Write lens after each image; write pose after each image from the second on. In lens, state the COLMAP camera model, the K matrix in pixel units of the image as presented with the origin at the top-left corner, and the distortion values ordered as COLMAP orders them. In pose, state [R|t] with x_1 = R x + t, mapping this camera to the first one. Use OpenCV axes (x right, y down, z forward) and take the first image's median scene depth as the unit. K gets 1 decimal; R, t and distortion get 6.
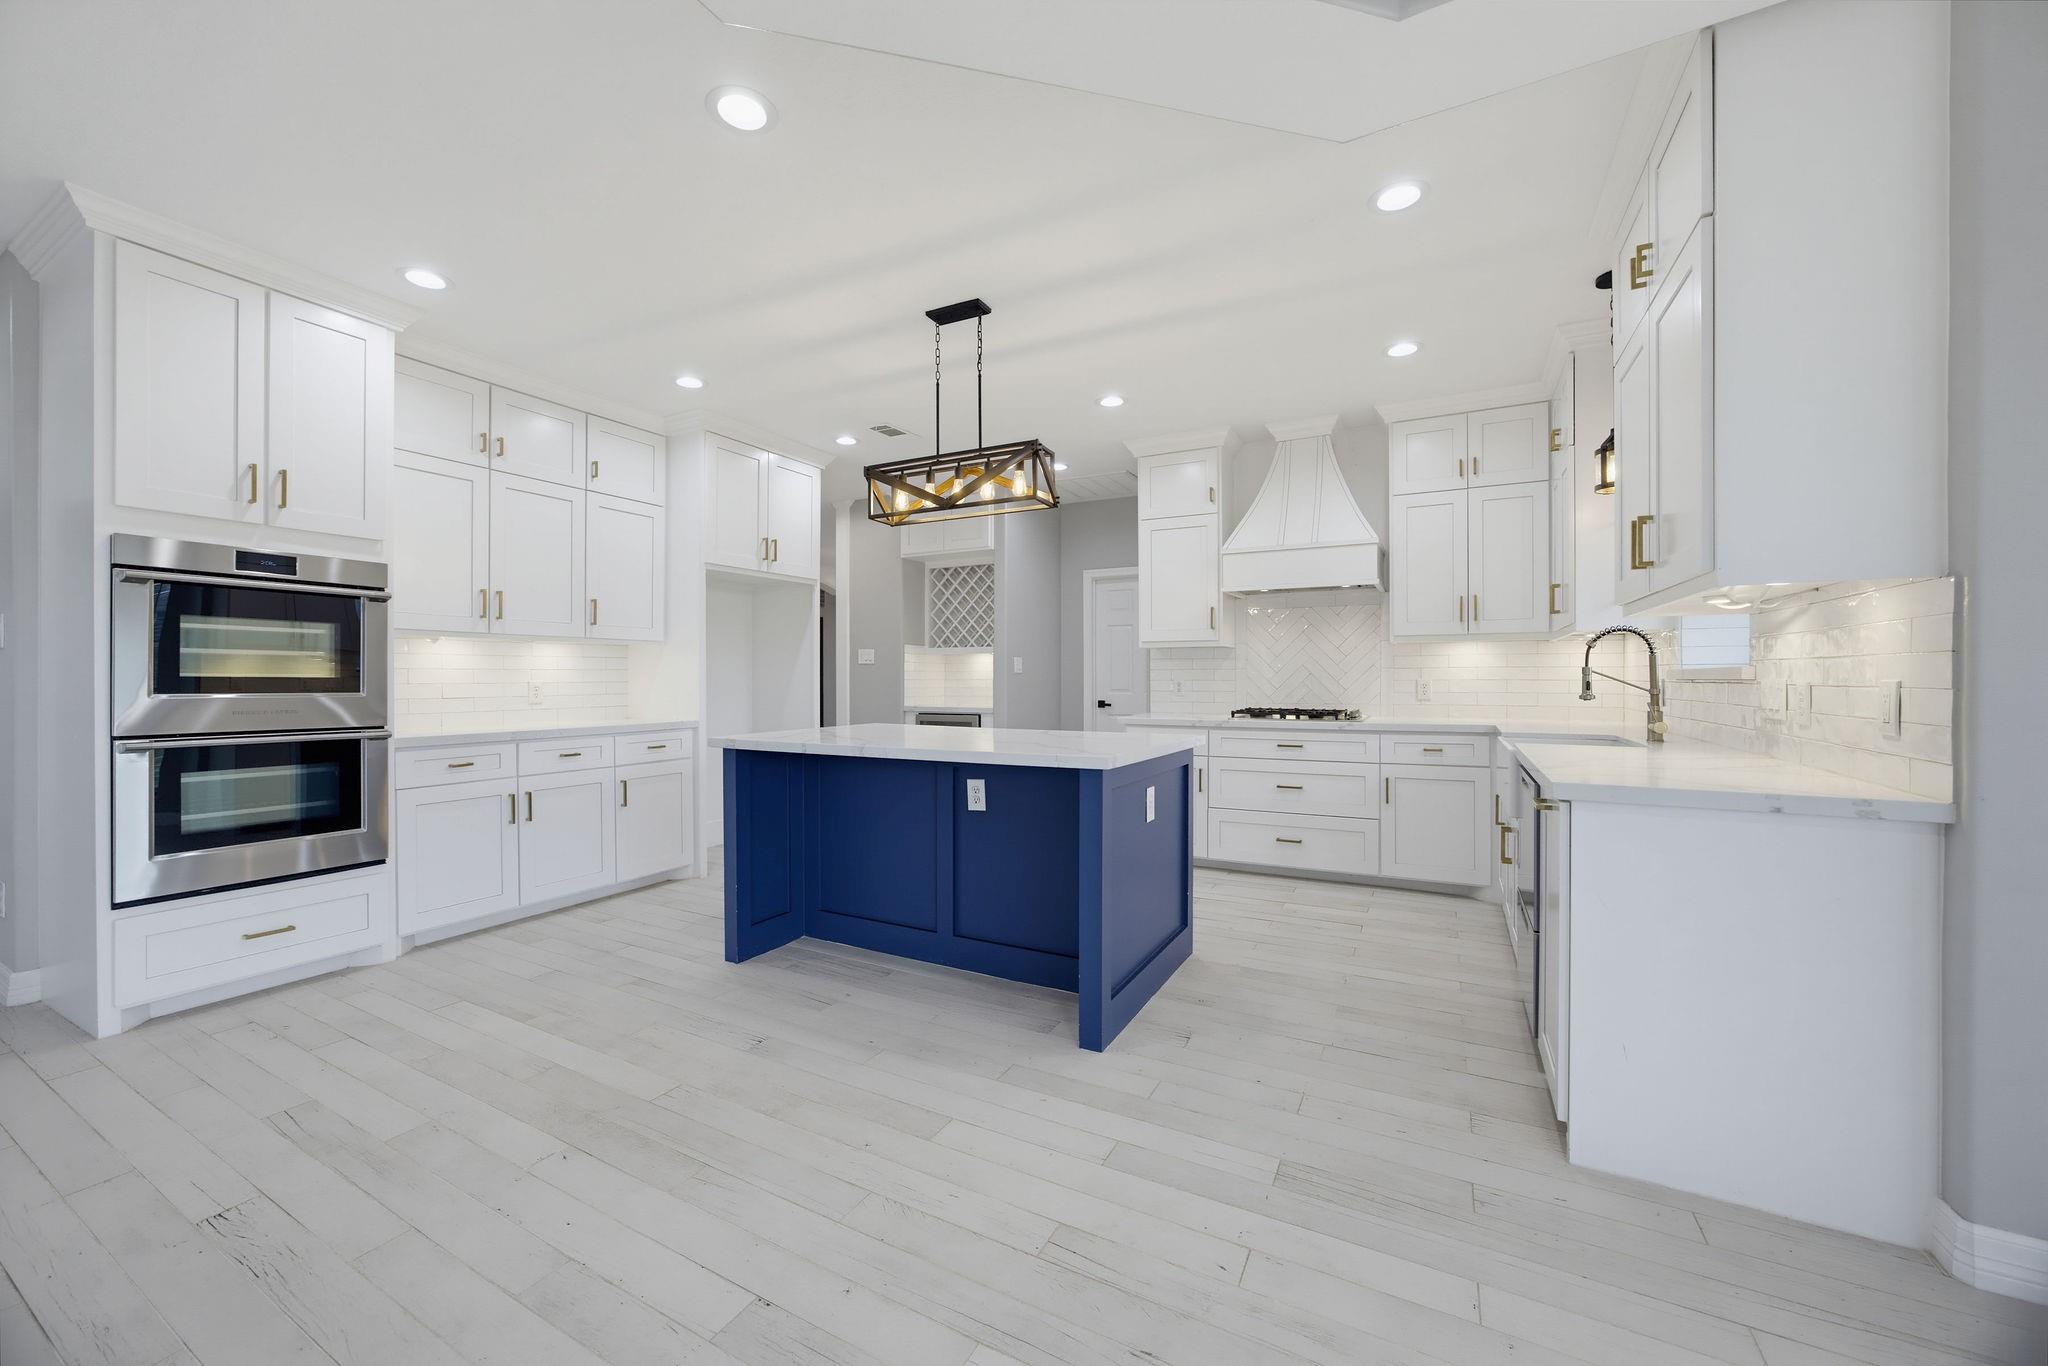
lens RADIAL K [[782.3, 0, 1016.1], [0, 782.3, 677.5], [0, 0, 1]] dist [-0.012588, 0.000086]
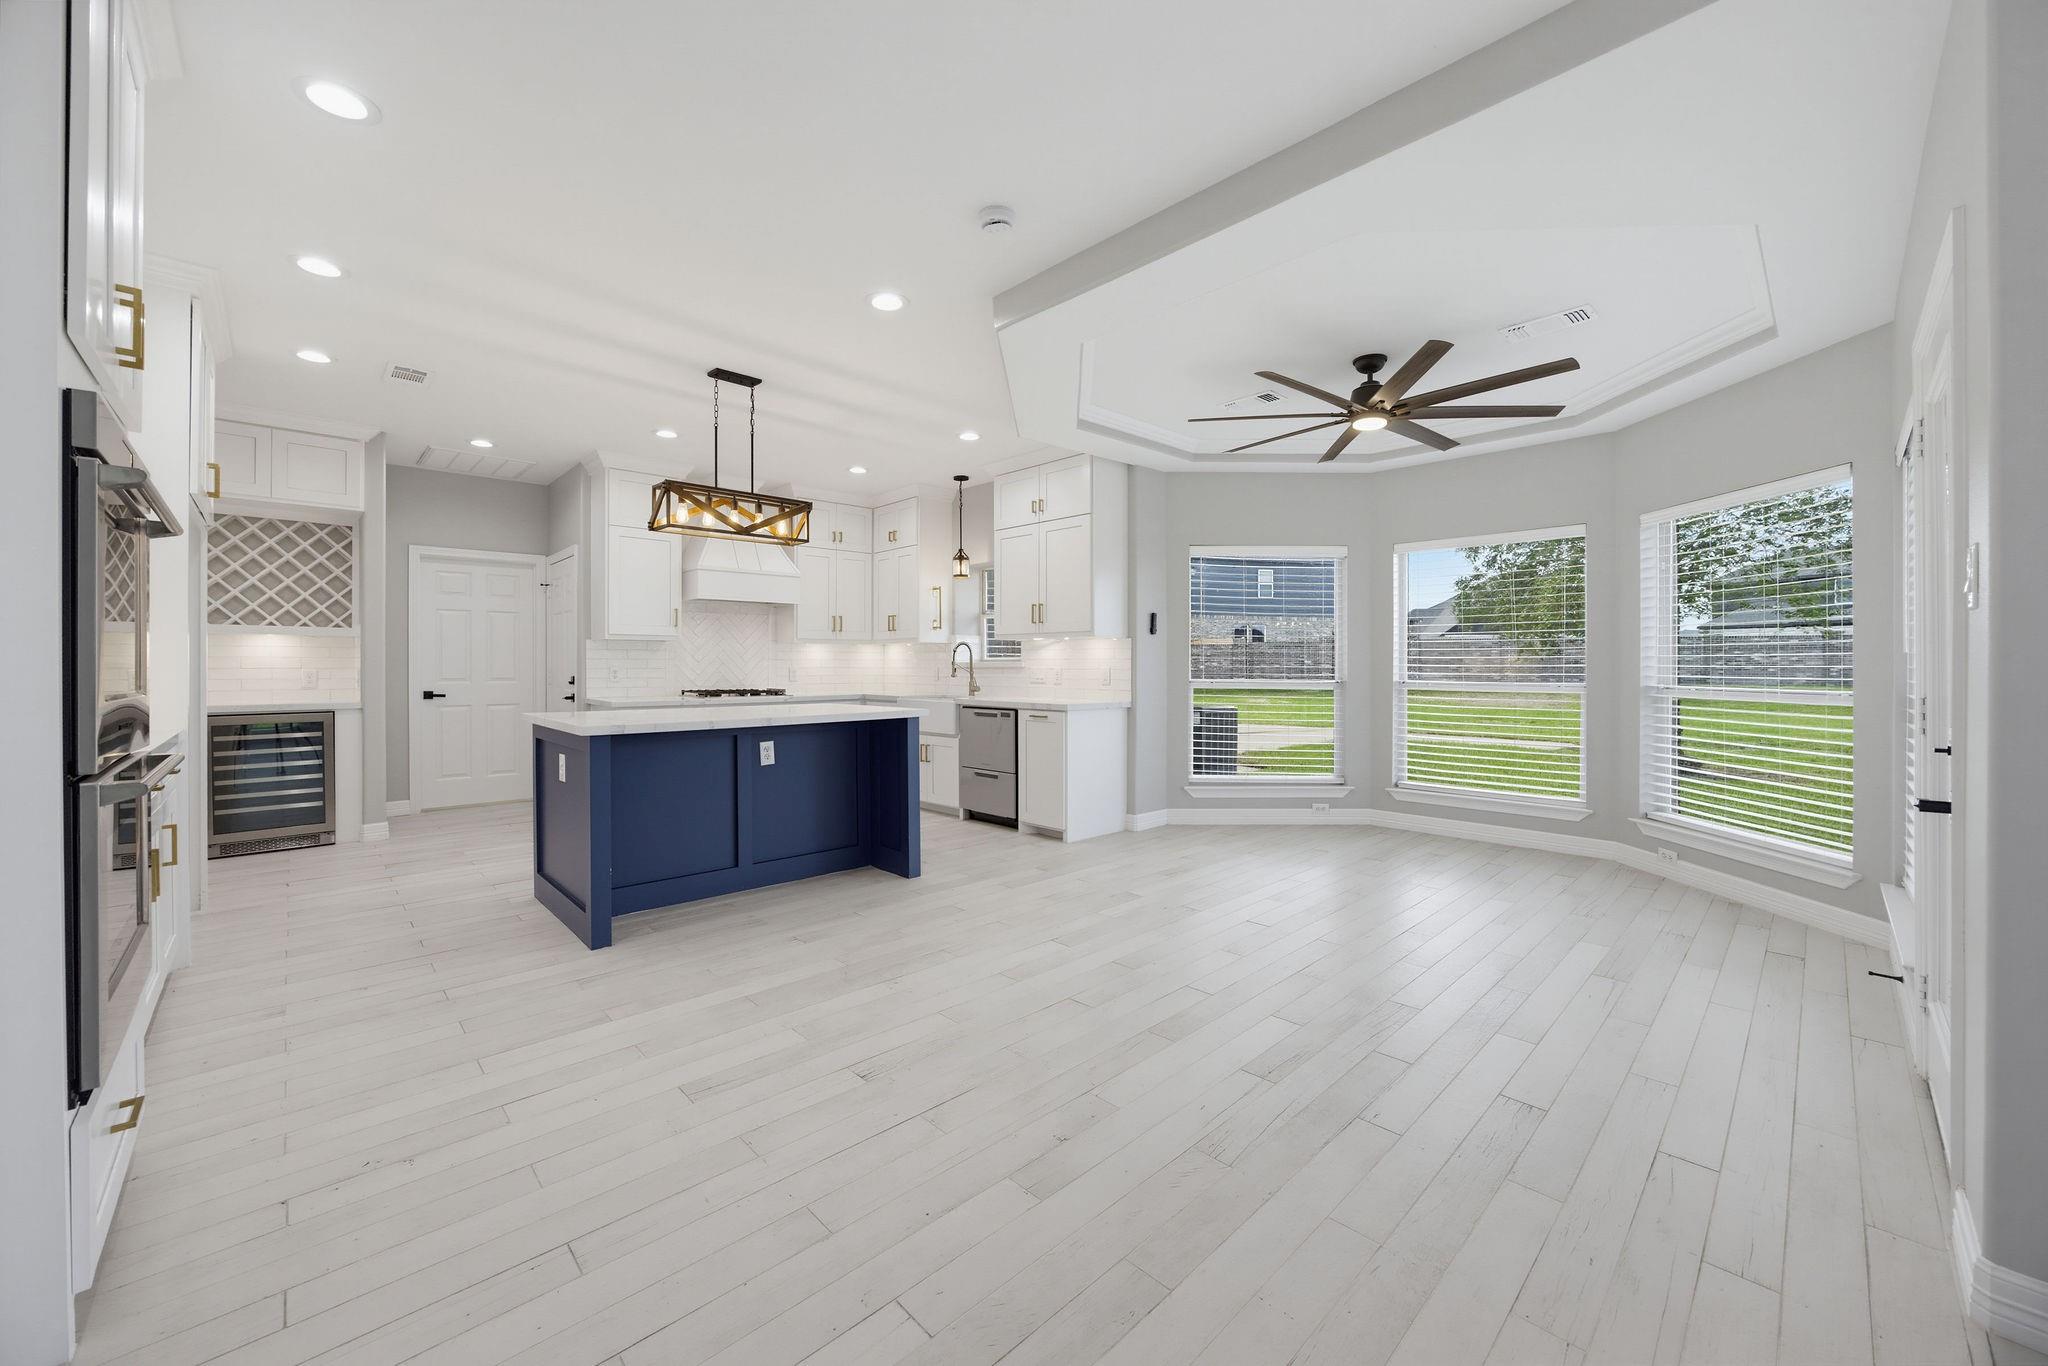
lens RADIAL K [[786.0, 0, 1012.1], [0, 786.0, 663.4], [0, 0, 1]] dist [-0.035650, 0.012054]
pose [[0.316450, 0.004877, 0.948597, -1.181217], [-0.000023, 0.999987, -0.005133, 0.004185], [-0.948609, 0.001602, 0.316446, 0.181840]]
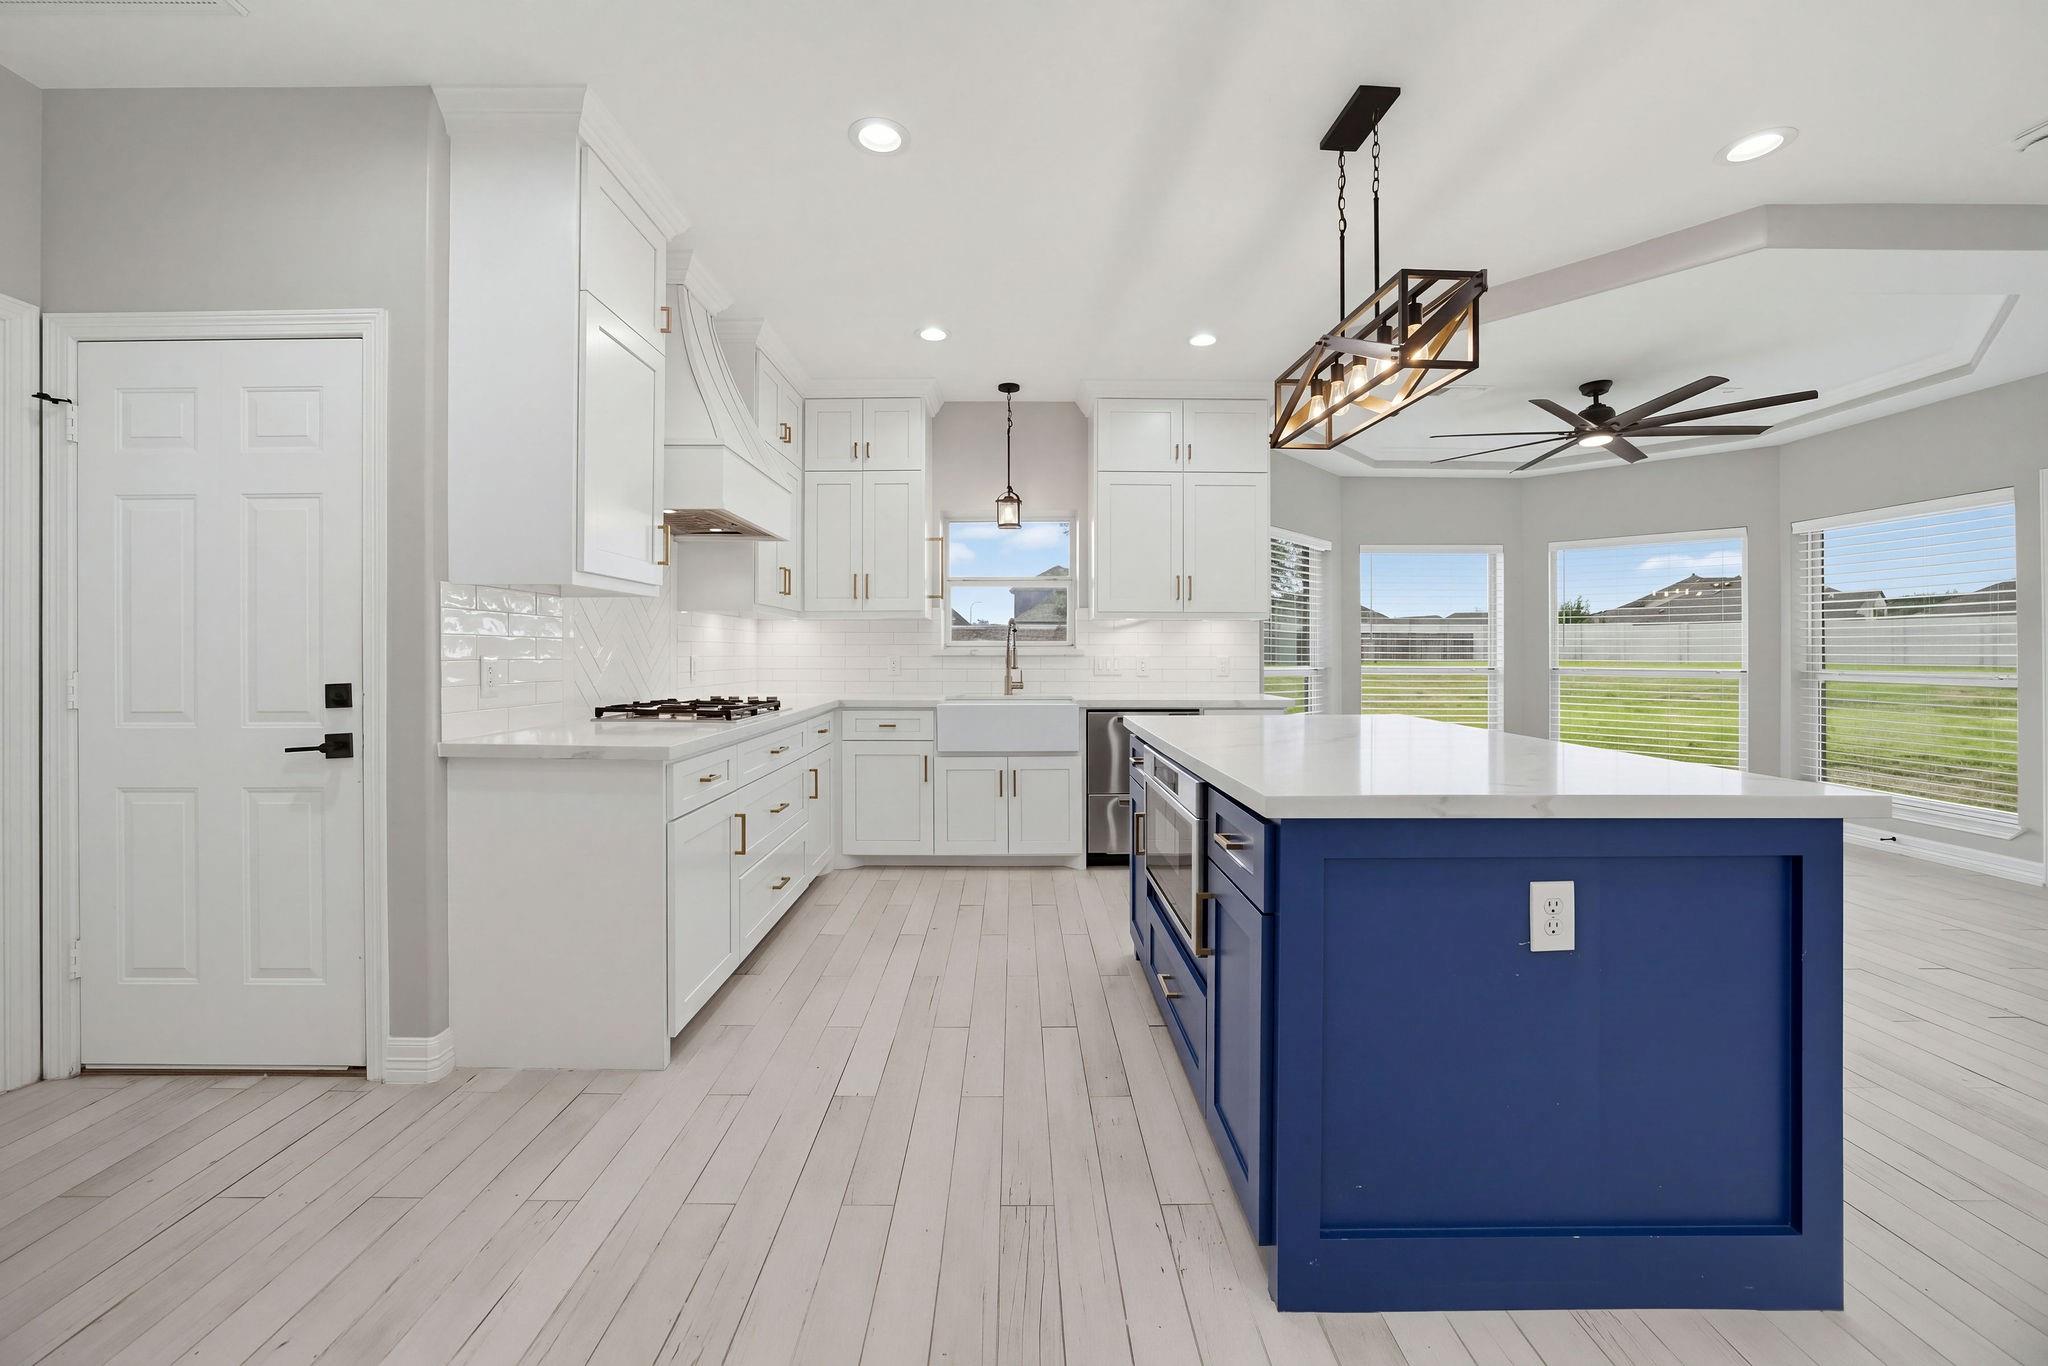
lens RADIAL K [[788.5, 0, 1013.6], [0, 788.5, 652.6], [0, 0, 1]] dist [-0.033172, 0.011753]
pose [[-0.476402, 0.000702, 0.879227, -0.552283], [0.001369, 0.999999, -0.000057, -0.002002], [-0.879226, 0.001176, -0.476403, 1.658517]]
